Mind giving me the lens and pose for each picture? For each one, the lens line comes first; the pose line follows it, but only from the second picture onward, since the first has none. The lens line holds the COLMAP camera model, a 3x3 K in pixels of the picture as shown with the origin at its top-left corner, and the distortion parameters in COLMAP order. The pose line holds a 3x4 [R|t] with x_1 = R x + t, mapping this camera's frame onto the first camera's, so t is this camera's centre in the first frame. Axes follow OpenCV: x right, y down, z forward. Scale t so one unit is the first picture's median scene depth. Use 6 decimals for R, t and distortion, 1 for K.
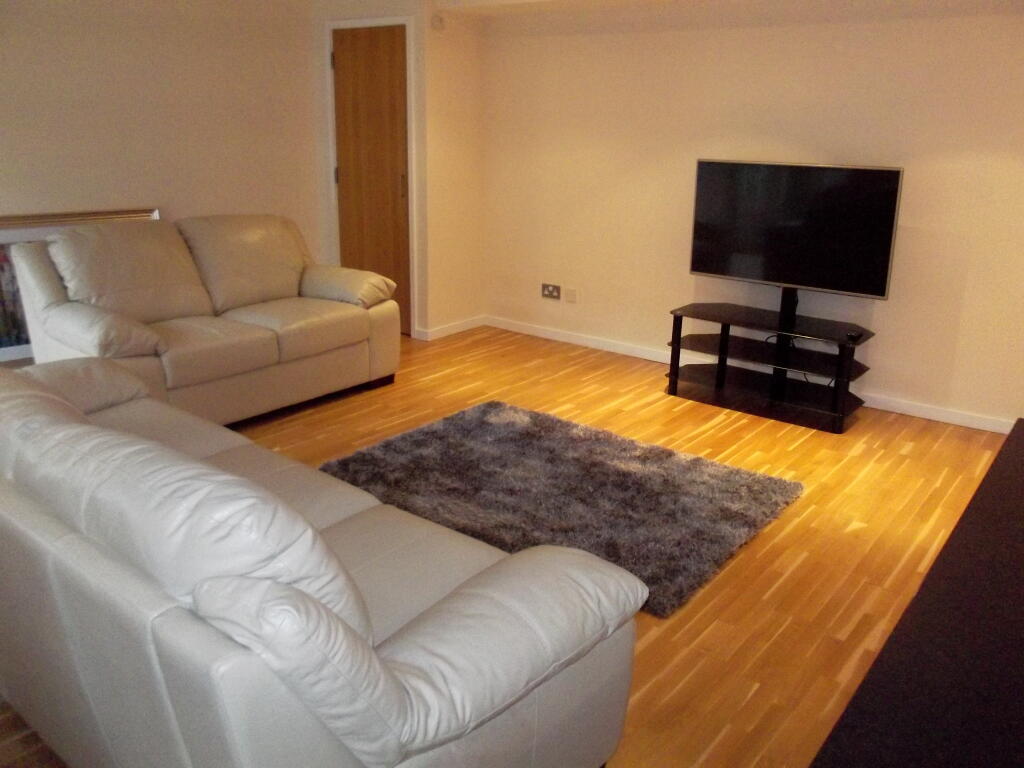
lens RADIAL K [[843.9, 0, 512.2], [0, 843.9, 364.9], [0, 0, 1]] dist [-0.065707, 0.025233]
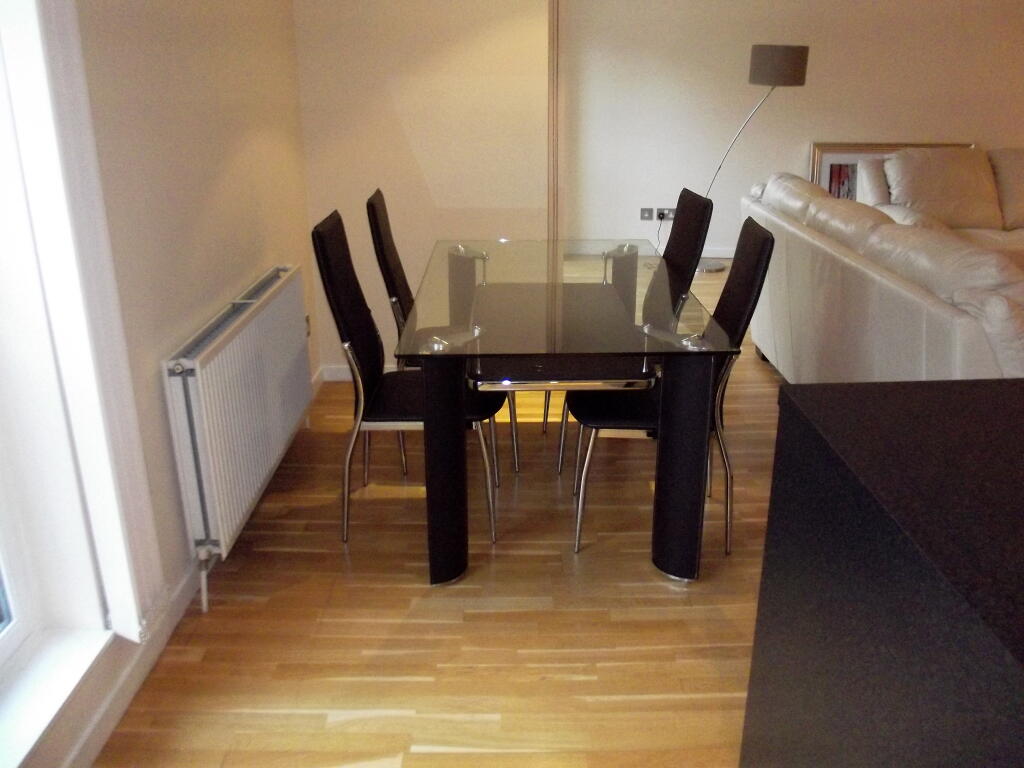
lens RADIAL K [[843.9, 0, 512.2], [0, 843.9, 364.9], [0, 0, 1]] dist [-0.065707, 0.025233]
pose [[0.626954, 0.212761, -0.749441, 0.140489], [-0.191547, 0.974553, 0.116428, 0.135151], [0.755141, 0.070558, 0.651754, -0.309813]]
